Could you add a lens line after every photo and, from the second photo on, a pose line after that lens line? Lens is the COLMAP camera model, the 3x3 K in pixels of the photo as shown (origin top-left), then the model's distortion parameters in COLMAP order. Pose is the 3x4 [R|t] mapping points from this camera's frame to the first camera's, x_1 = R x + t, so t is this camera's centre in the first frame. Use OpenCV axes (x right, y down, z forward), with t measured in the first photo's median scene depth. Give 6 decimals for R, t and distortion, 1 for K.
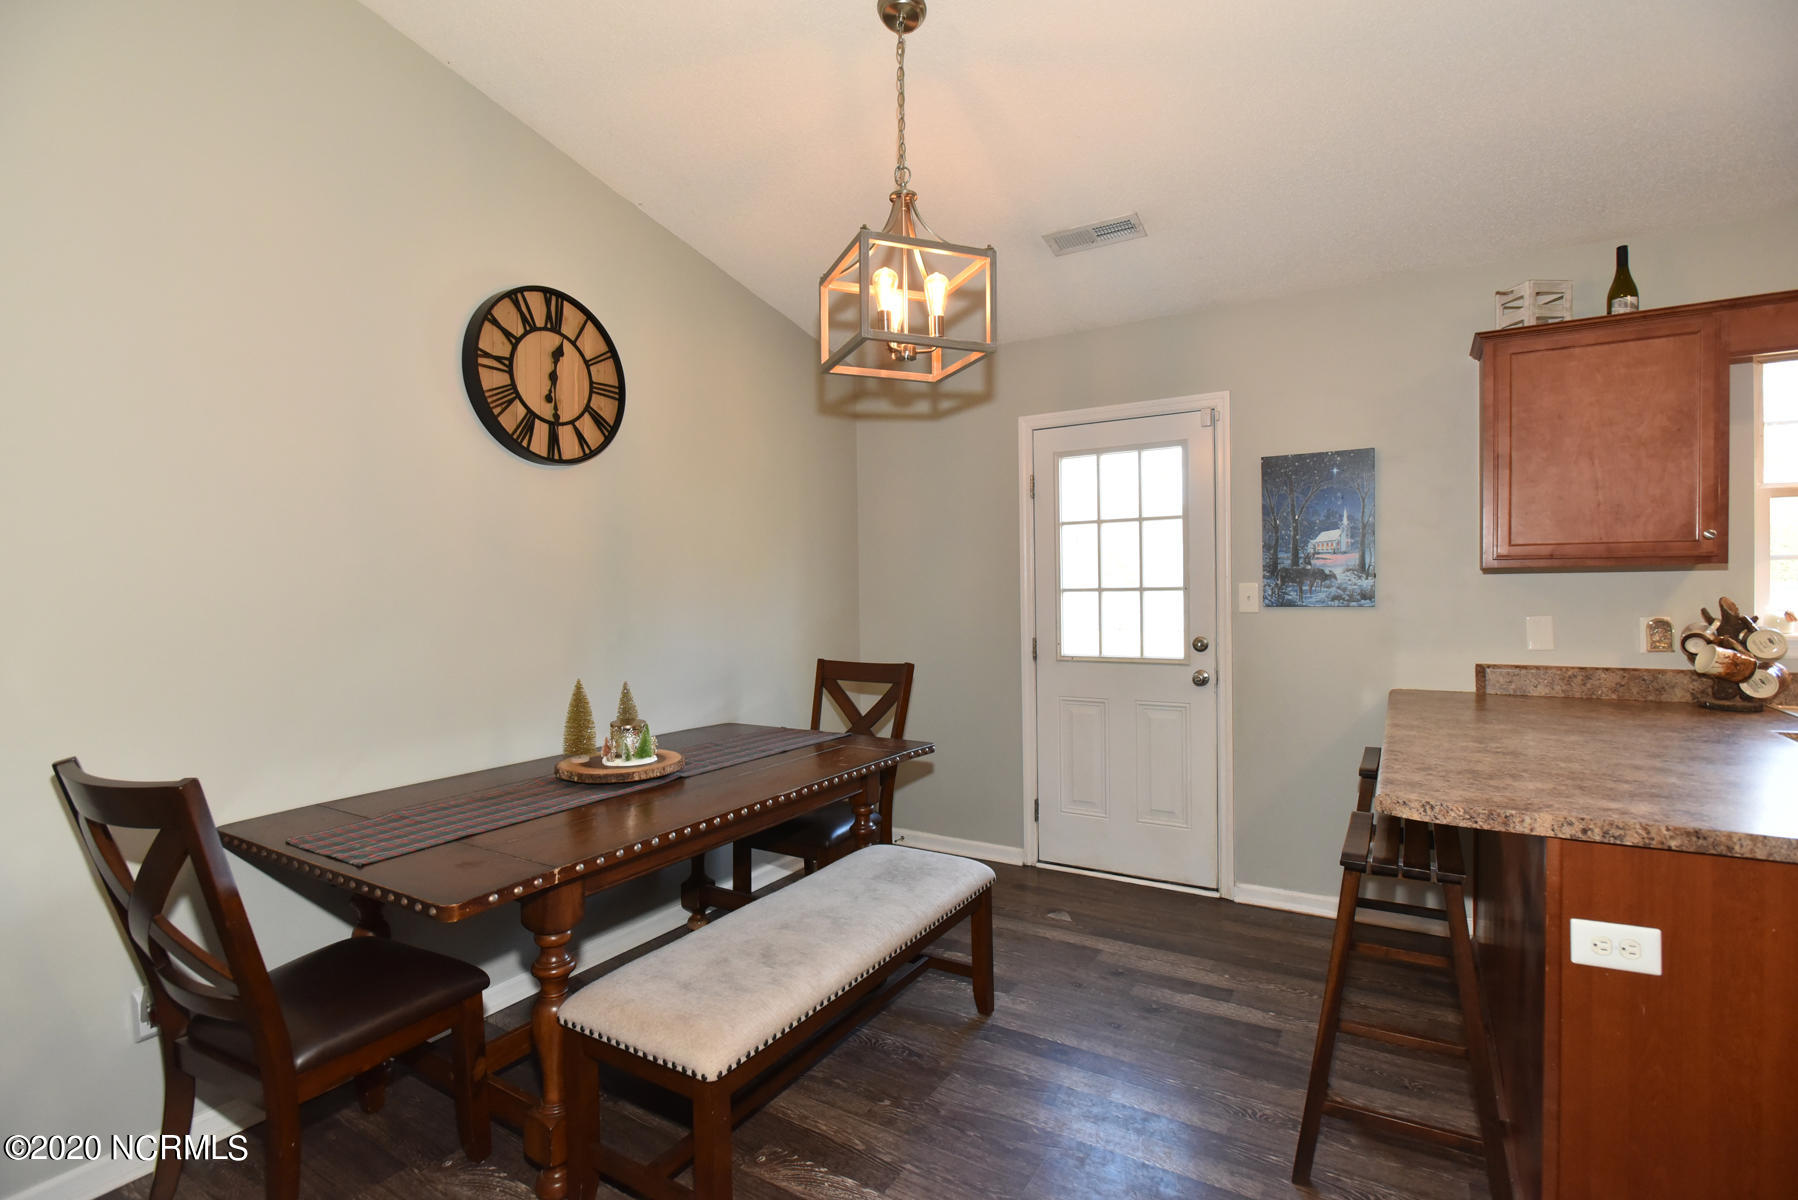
lens RADIAL K [[851.5, 0, 902.2], [0, 851.5, 605.5], [0, 0, 1]] dist [-0.015418, 0.001366]
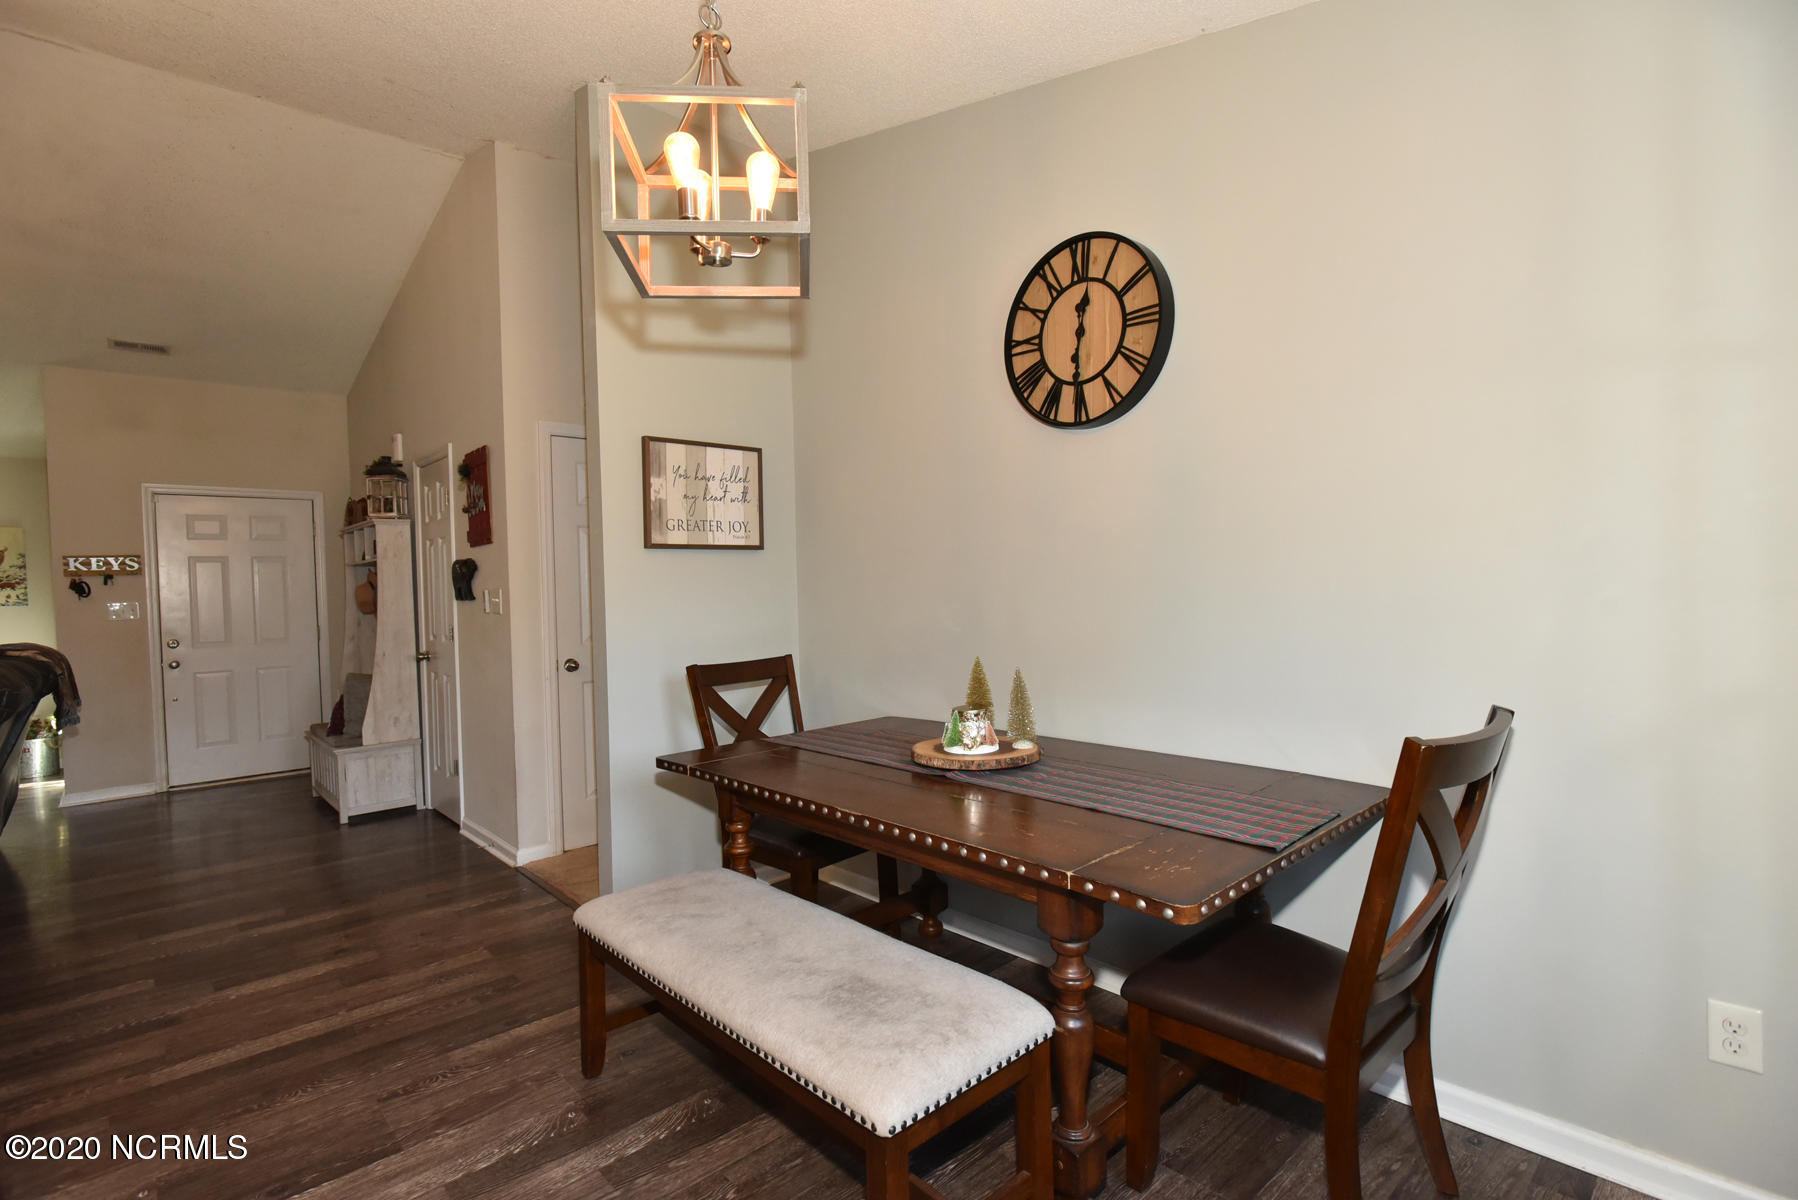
lens RADIAL K [[851.5, 0, 899.0], [0, 851.5, 600.9], [0, 0, 1]] dist [-0.015418, 0.001366]
pose [[-0.276075, 0.042767, -0.960184, 0.534821], [0.010163, 0.999084, 0.041578, -0.018319], [0.961082, 0.001721, -0.276256, 1.055811]]
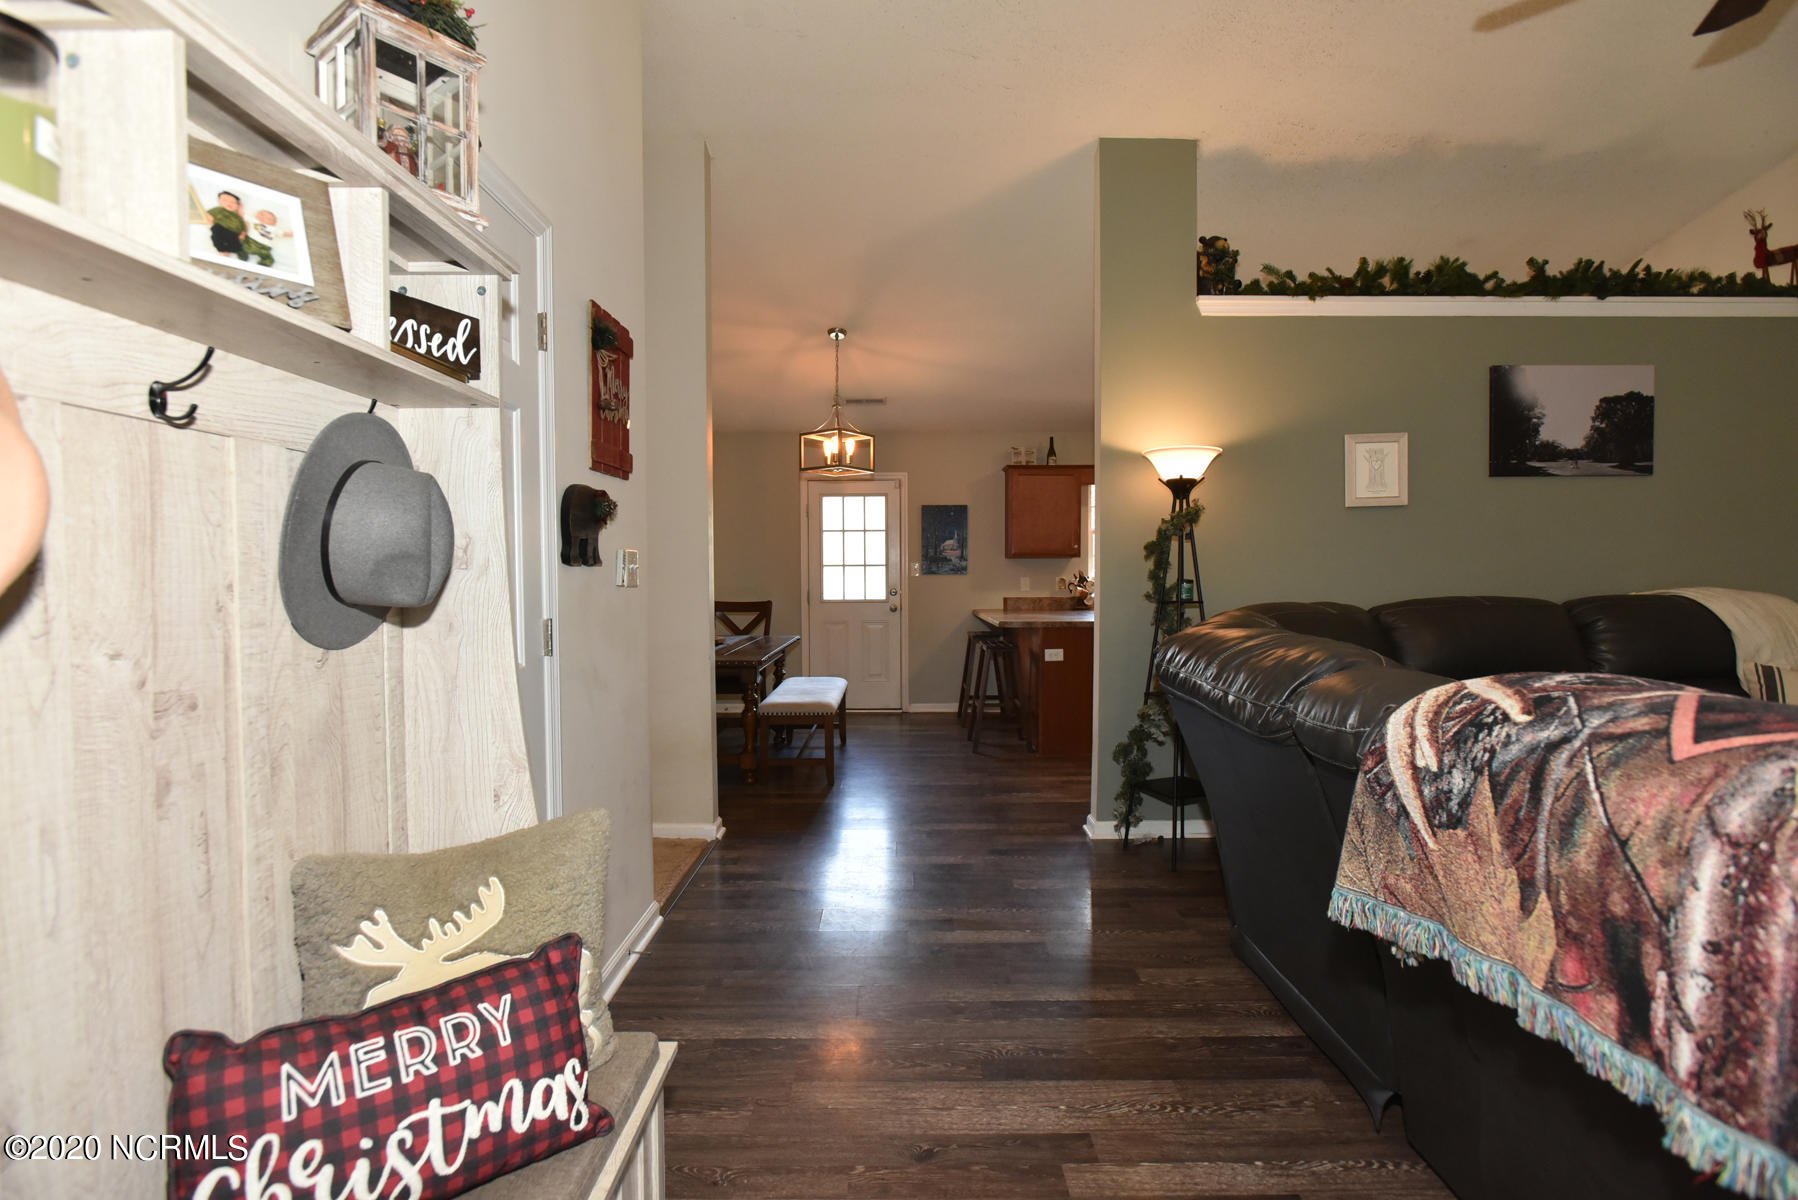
lens RADIAL K [[851.5, 0, 898.3], [0, 851.5, 604.7], [0, 0, 1]] dist [-0.015418, 0.001366]
pose [[0.855529, -0.007116, 0.517706, -0.905680], [0.001539, 0.999936, 0.011201, 0.066631], [-0.517752, -0.008786, 0.855486, -1.000327]]
